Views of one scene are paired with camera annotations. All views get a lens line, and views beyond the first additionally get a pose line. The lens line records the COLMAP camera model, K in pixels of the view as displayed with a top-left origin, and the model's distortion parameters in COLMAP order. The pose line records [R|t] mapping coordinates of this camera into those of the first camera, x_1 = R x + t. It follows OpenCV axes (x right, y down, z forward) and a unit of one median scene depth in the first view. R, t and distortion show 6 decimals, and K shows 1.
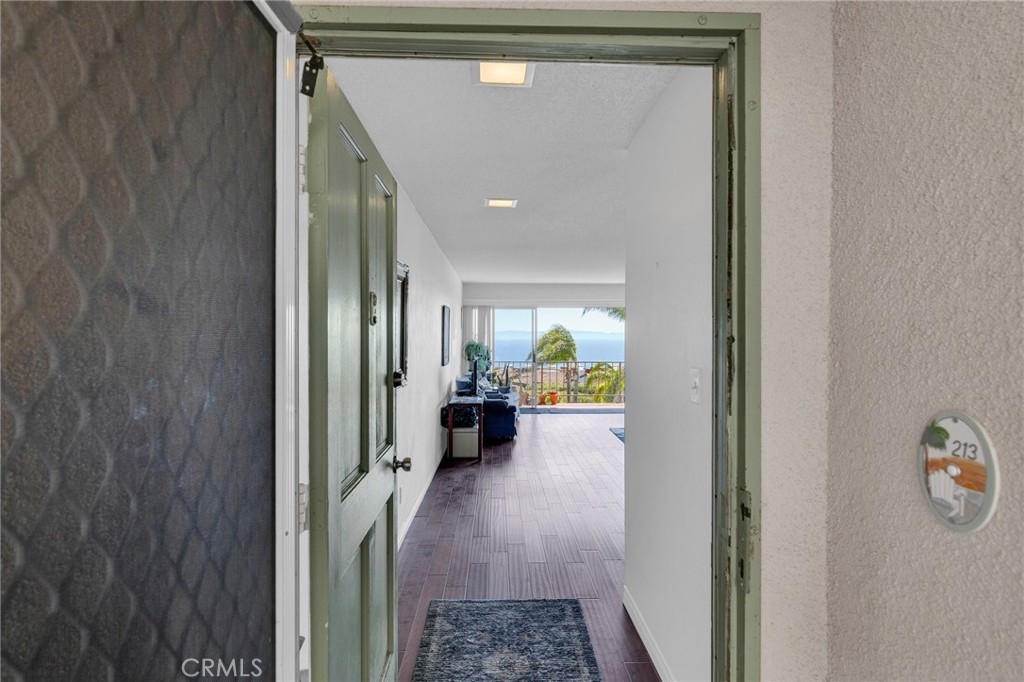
lens RADIAL K [[528.2, 0, 513.5], [0, 528.2, 335.2], [0, 0, 1]] dist [-0.013874, -0.000836]
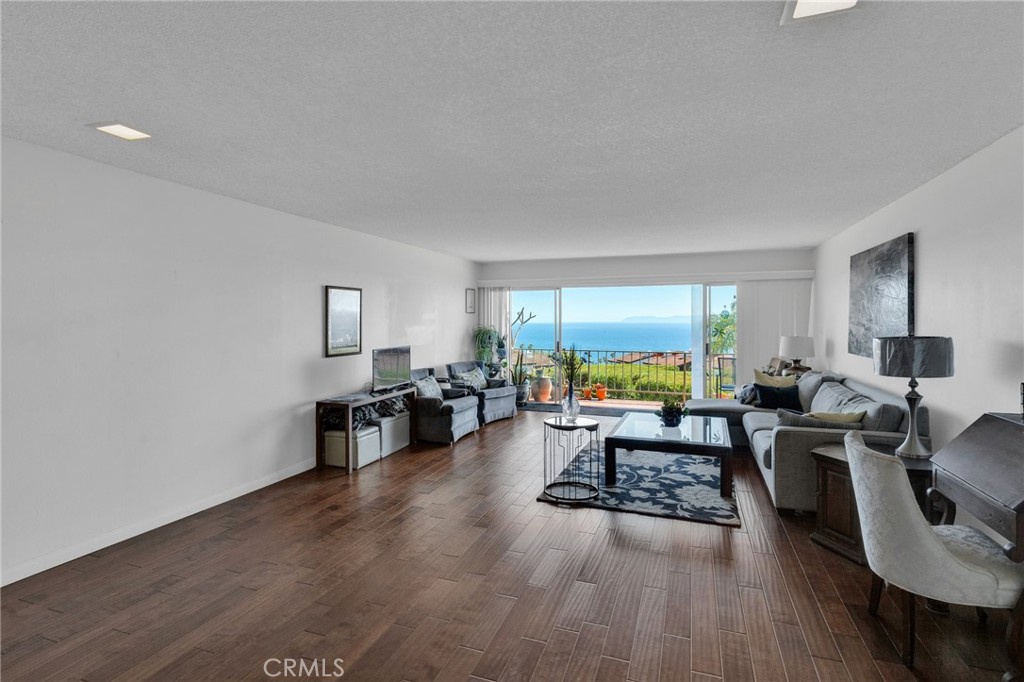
lens RADIAL K [[503.9, 0, 511.4], [0, 503.9, 319.4], [0, 0, 1]] dist [0.000437, 0.000075]
pose [[0.931431, -0.002385, -0.363910, 0.373324], [0.003553, 0.999990, 0.002538, -0.004471], [0.363901, -0.003657, 0.931431, 0.284172]]
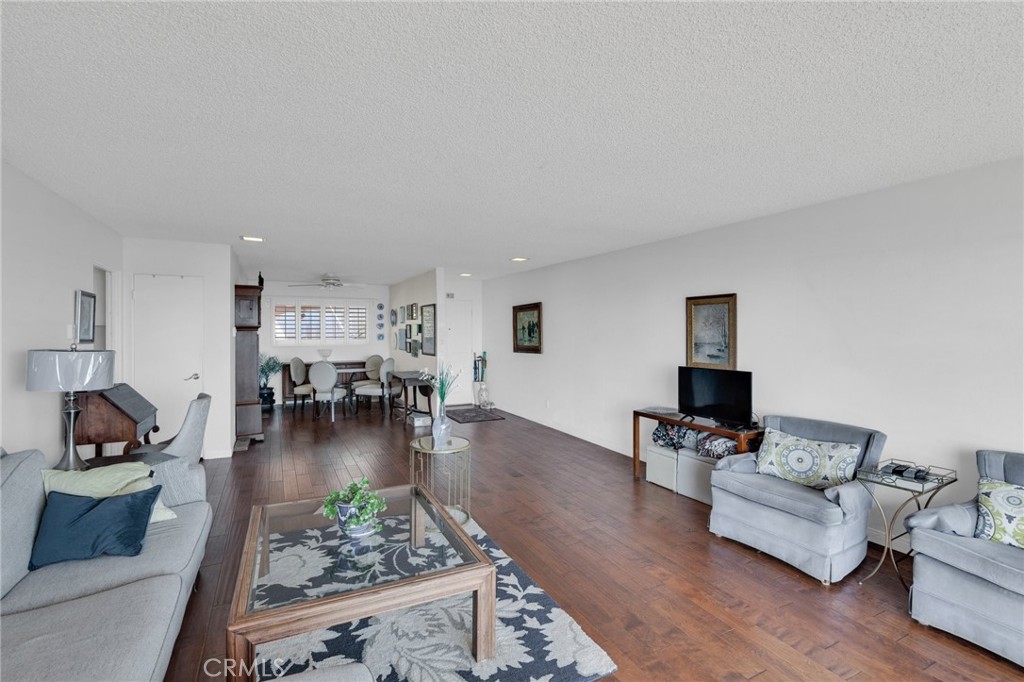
lens RADIAL K [[466.5, 0, 507.1], [0, 466.5, 330.5], [0, 0, 1]] dist [-0.013437, -0.000088]
pose [[-0.907743, -0.001010, -0.419524, 0.367927], [-0.000021, 0.999997, -0.002362, -0.001030], [0.419526, -0.002135, -0.907741, 1.298917]]
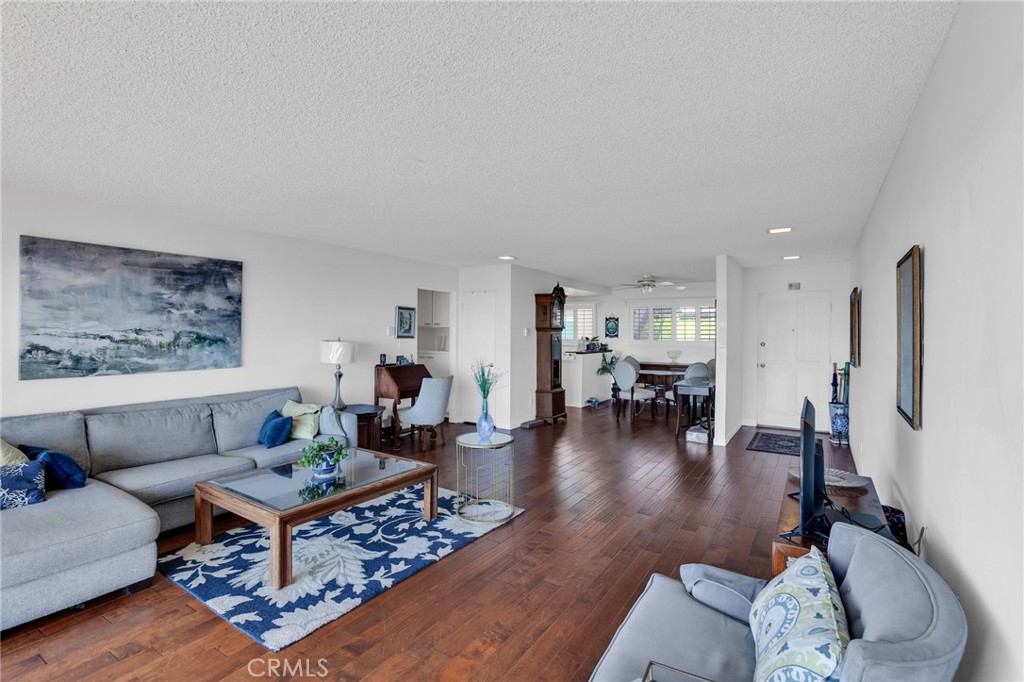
lens RADIAL K [[478.1, 0, 508.9], [0, 478.1, 329.0], [0, 0, 1]] dist [0.003029, 0.000412]
pose [[-0.821187, -0.001860, 0.570657, -0.081901], [-0.005485, 0.999974, -0.004633, -0.001815], [-0.570633, -0.006935, -0.821176, 1.242608]]
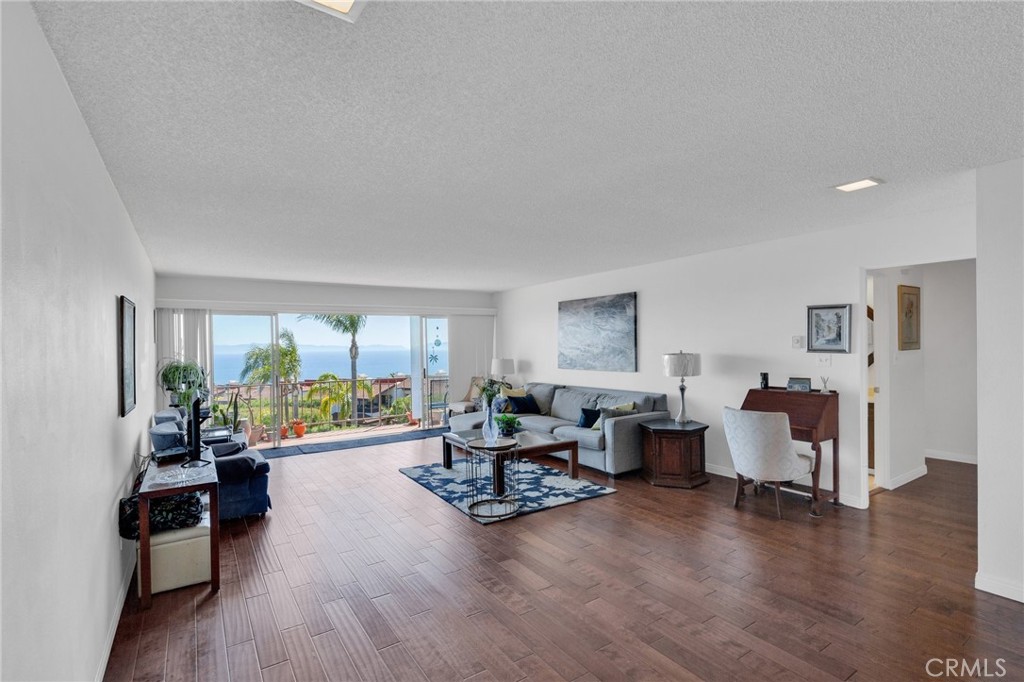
lens RADIAL K [[475.3, 0, 509.6], [0, 475.3, 349.2], [0, 0, 1]] dist [0.000107, 0.000010]
pose [[0.847566, -0.018148, 0.530380, -0.049573], [0.015783, 0.999835, 0.008989, -0.003151], [-0.530456, 0.000753, 0.847712, 0.347750]]
